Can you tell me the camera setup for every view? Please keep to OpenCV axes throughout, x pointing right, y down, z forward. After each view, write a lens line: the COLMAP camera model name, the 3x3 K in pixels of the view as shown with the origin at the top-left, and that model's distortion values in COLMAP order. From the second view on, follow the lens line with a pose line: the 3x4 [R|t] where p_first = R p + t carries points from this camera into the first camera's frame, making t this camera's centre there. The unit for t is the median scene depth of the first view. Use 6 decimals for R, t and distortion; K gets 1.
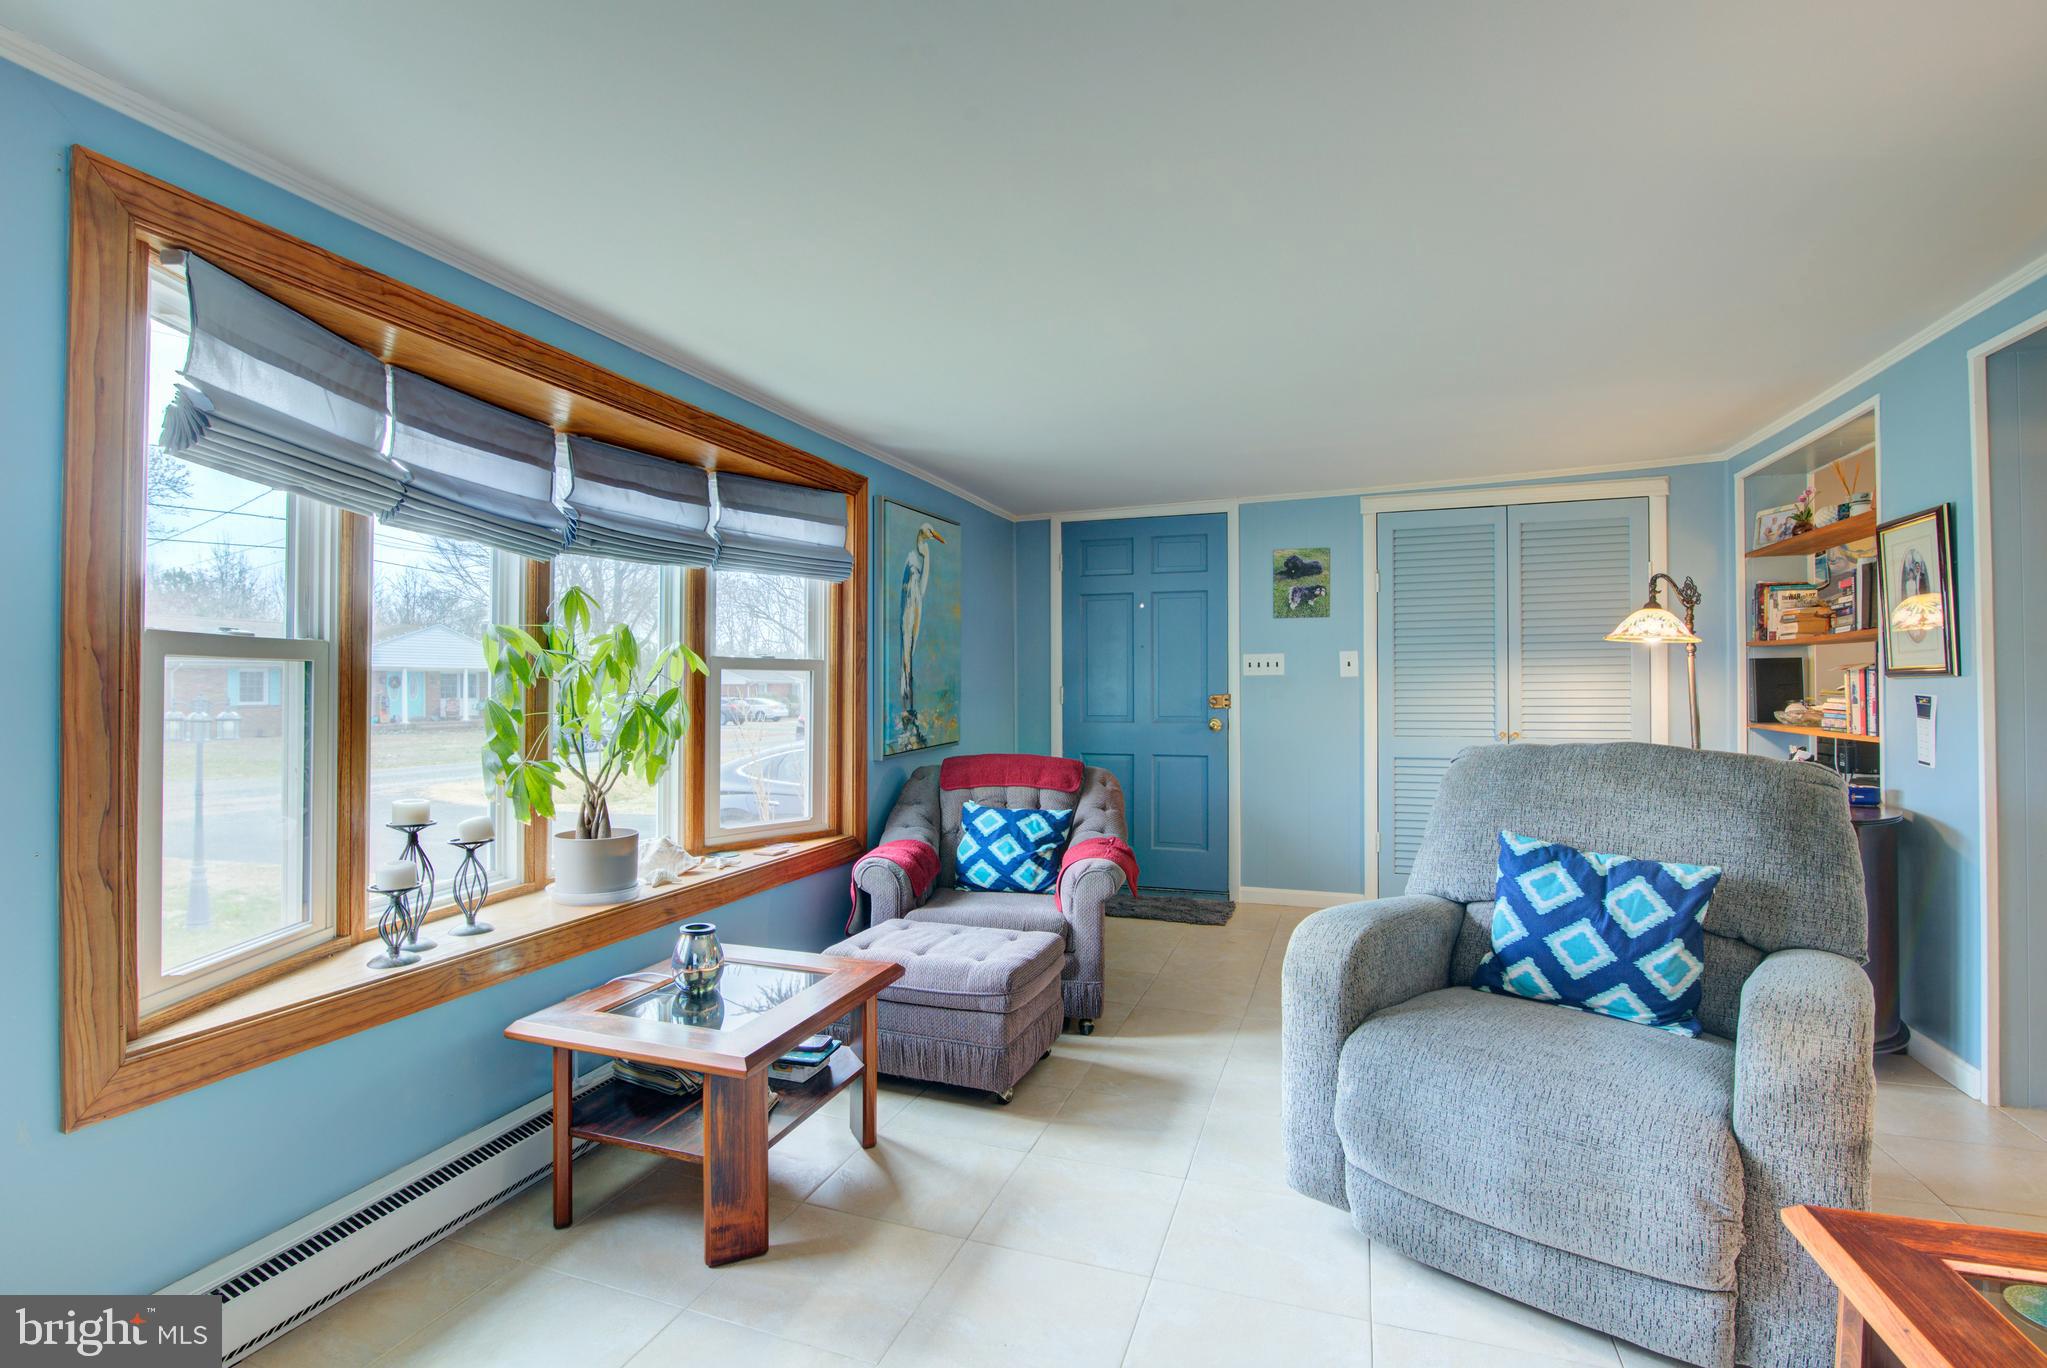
lens RADIAL K [[976.0, 0, 991.6], [0, 976.0, 676.6], [0, 0, 1]] dist [-0.020263, 0.000613]
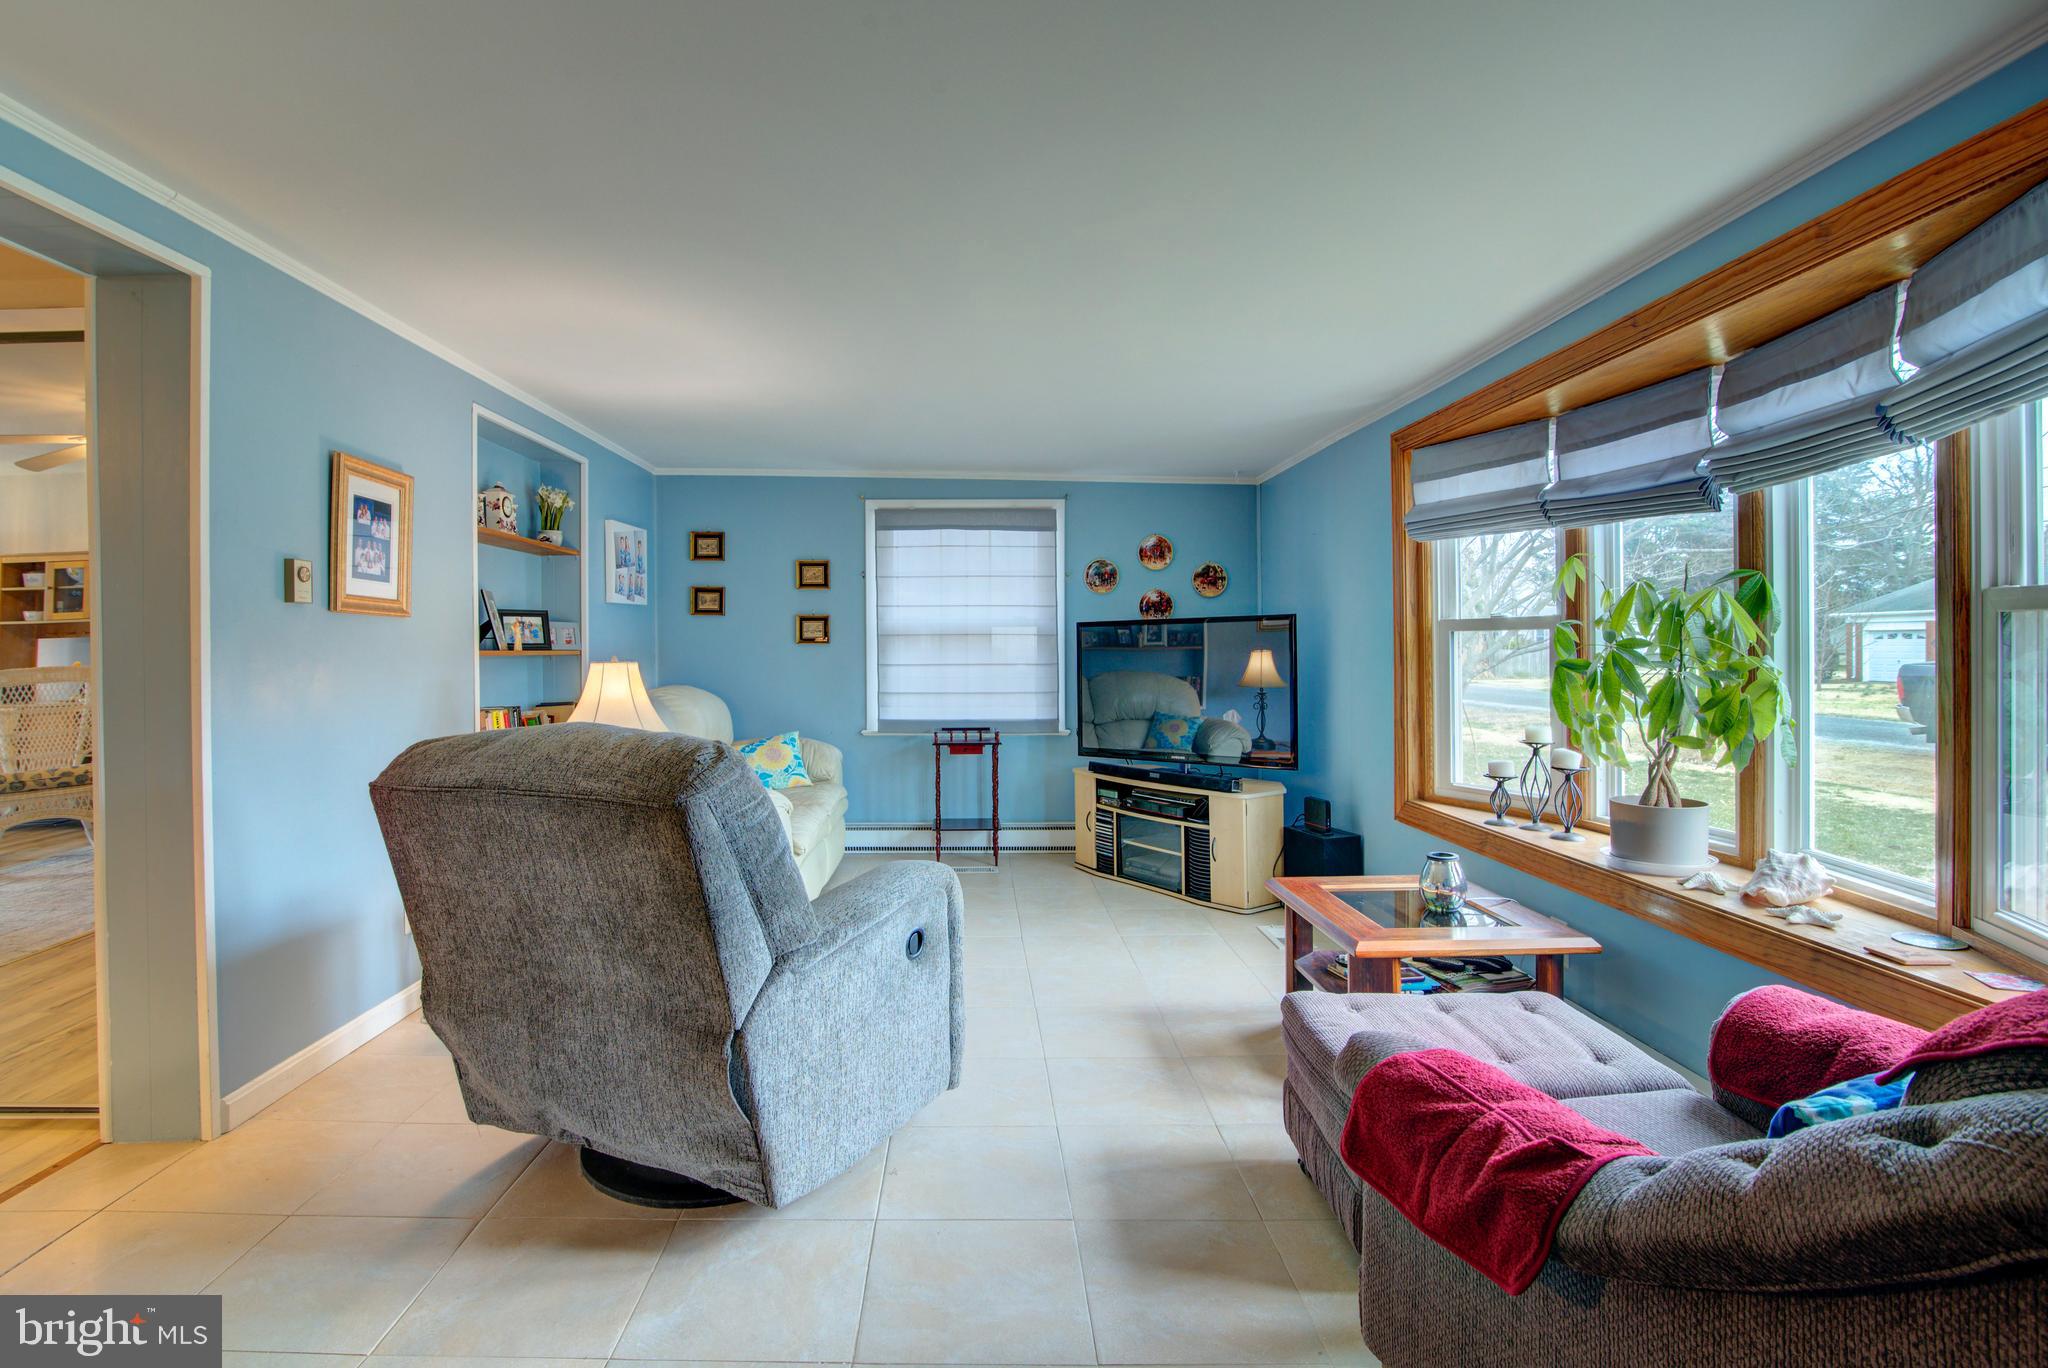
lens RADIAL K [[964.3, 0, 1024.1], [0, 964.3, 700.2], [0, 0, 1]] dist [0.000308, 0.000283]
pose [[-0.918188, 0.029468, -0.395049, 0.377380], [0.013016, 0.998935, 0.044261, 0.008889], [0.395932, 0.035498, -0.917593, 1.154117]]
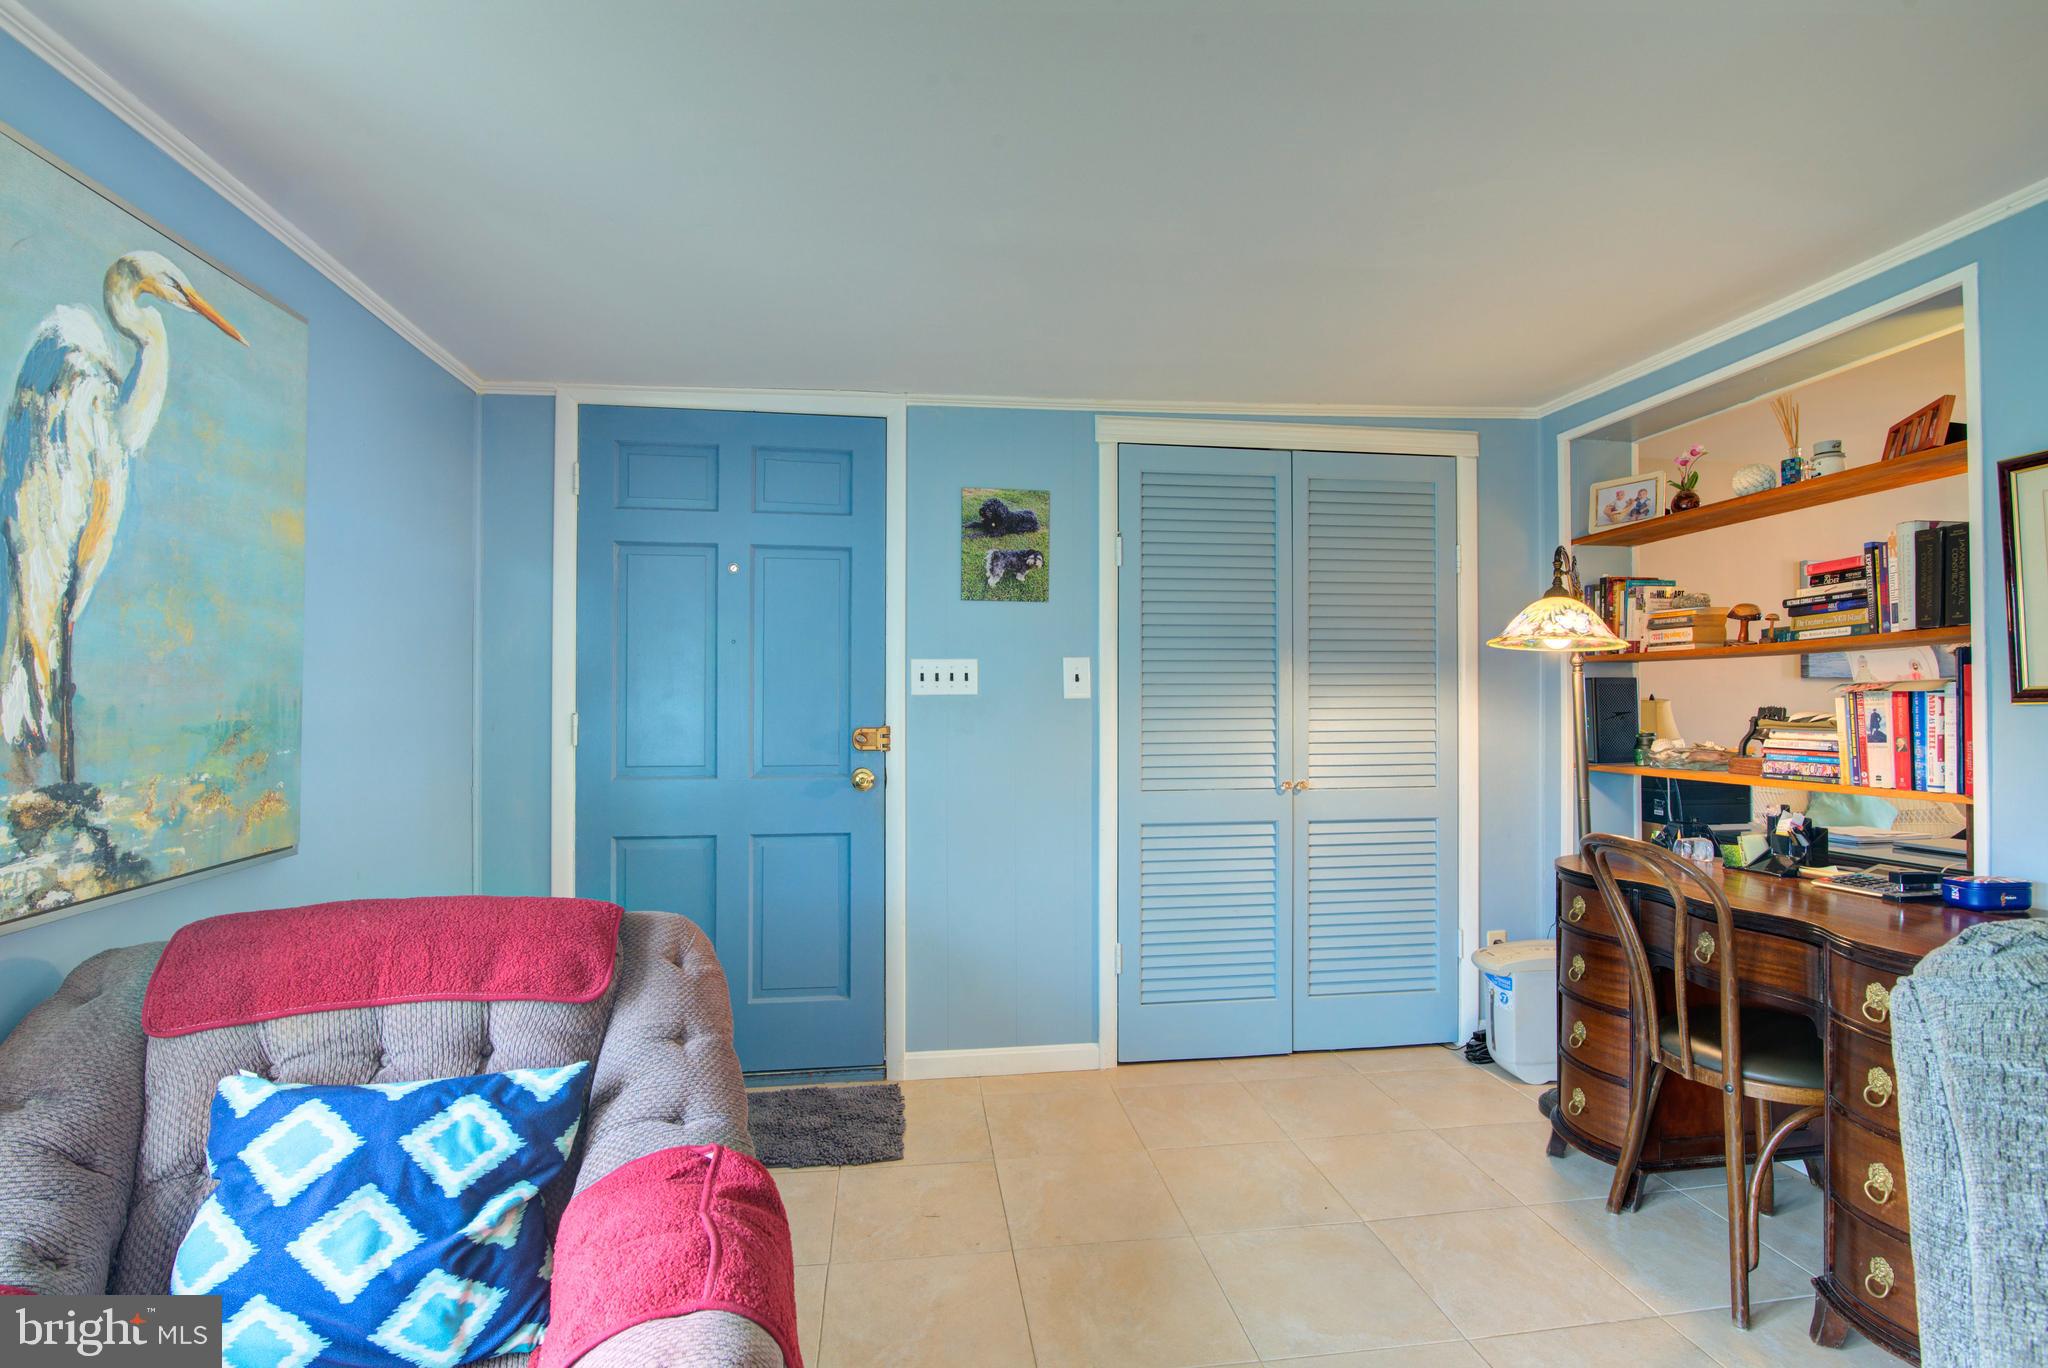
lens RADIAL K [[969.2, 0, 1032.8], [0, 969.2, 699.0], [0, 0, 1]] dist [-0.020532, 0.000082]
pose [[0.876671, 0.008600, 0.481013, 0.055722], [-0.007519, 0.999963, -0.004174, 0.004610], [-0.481031, 0.000043, 0.876703, 0.626135]]
